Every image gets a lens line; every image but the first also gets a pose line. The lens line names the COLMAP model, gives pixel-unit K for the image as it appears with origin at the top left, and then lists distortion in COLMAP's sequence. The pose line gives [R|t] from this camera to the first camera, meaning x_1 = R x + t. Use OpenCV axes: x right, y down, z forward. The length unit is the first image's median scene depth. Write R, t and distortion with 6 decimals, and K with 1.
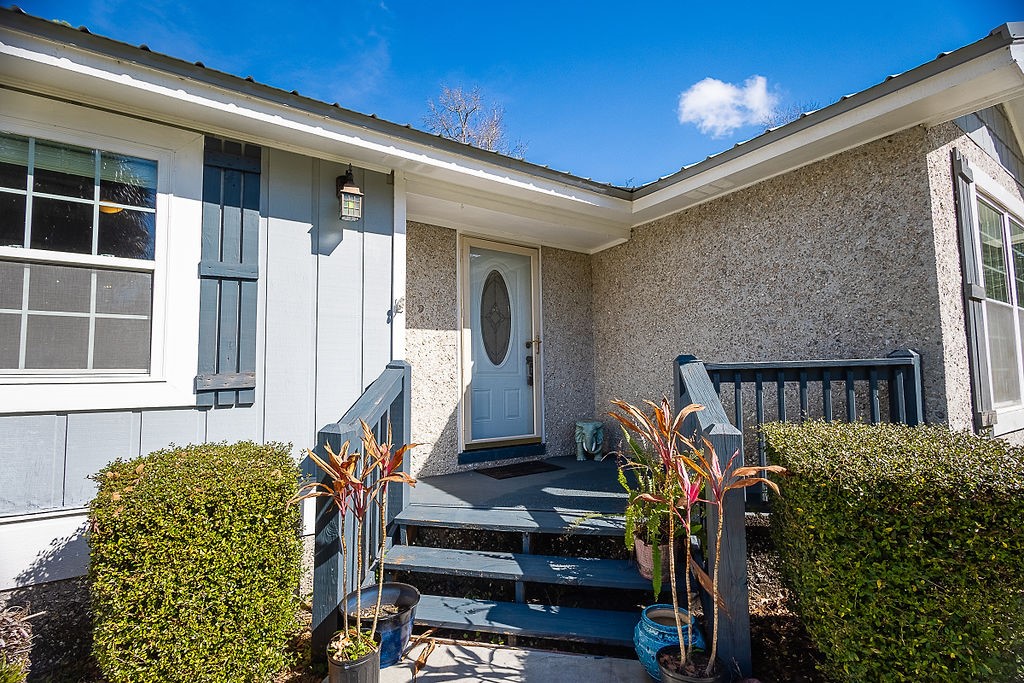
lens RADIAL K [[460.0, 0, 519.2], [0, 460.0, 338.5], [0, 0, 1]] dist [-0.001870, 0.000124]
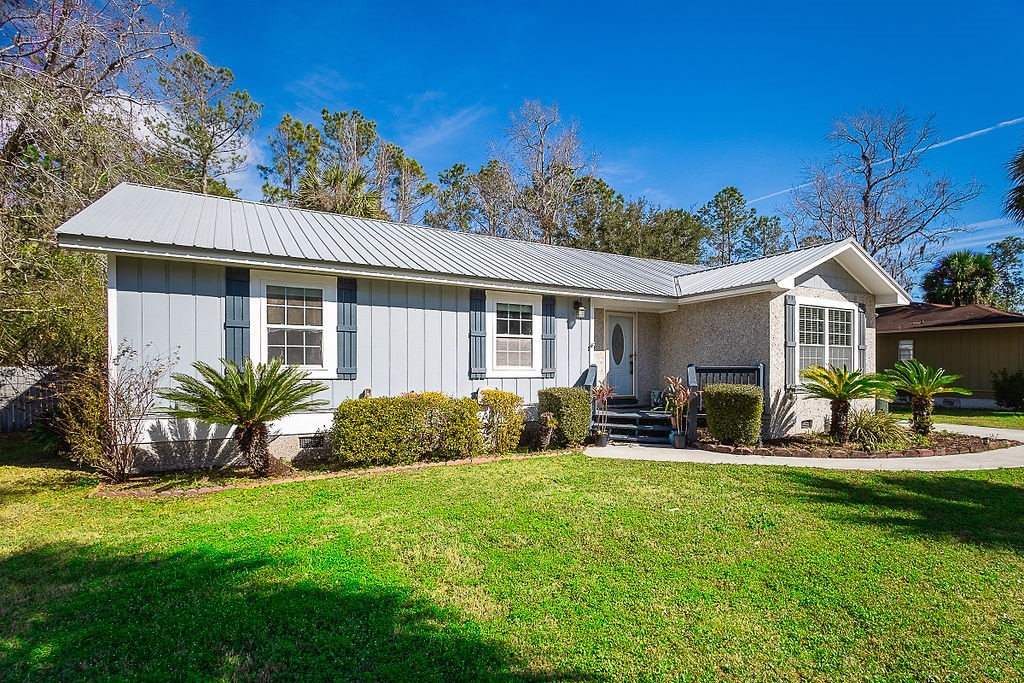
lens RADIAL K [[486.0, 0, 548.8], [0, 486.0, 372.0], [0, 0, 1]] dist [0.009925, -0.001568]
pose [[0.998291, 0.015228, -0.056423, -0.413172], [-0.010052, 0.995808, 0.090912, -0.202676], [0.057571, -0.090190, 0.994259, -2.365511]]
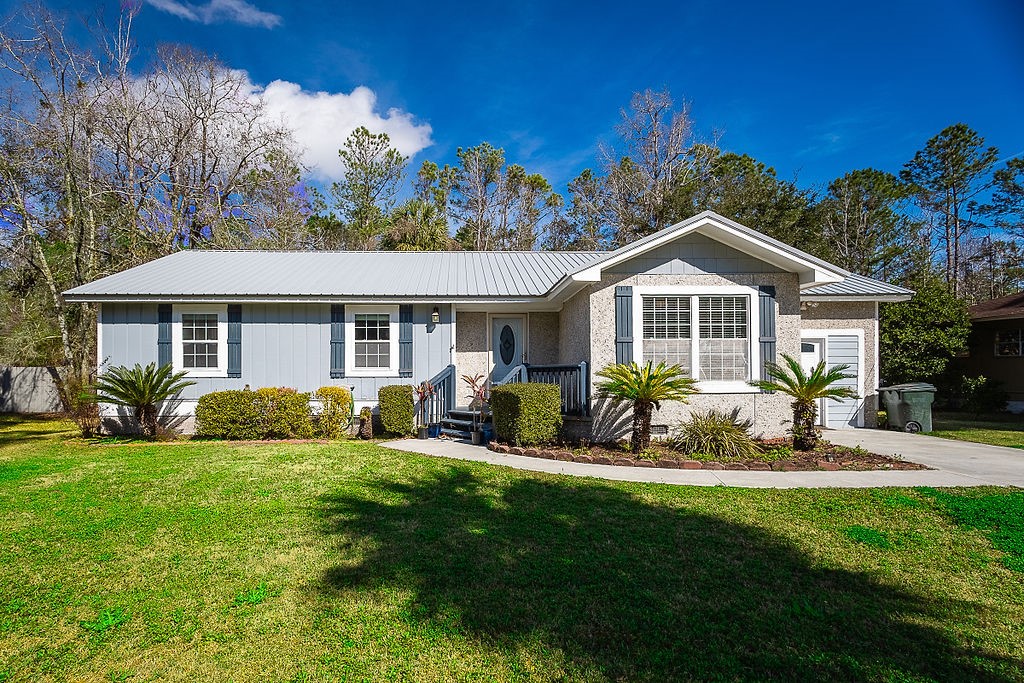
lens RADIAL K [[517.7, 0, 497.0], [0, 517.7, 341.8], [0, 0, 1]] dist [0.007741, 0.002450]
pose [[0.855217, -0.024197, -0.517705, 2.064333], [0.034546, 0.999349, 0.010360, -0.150263], [0.517117, -0.026744, 0.855496, -2.095574]]
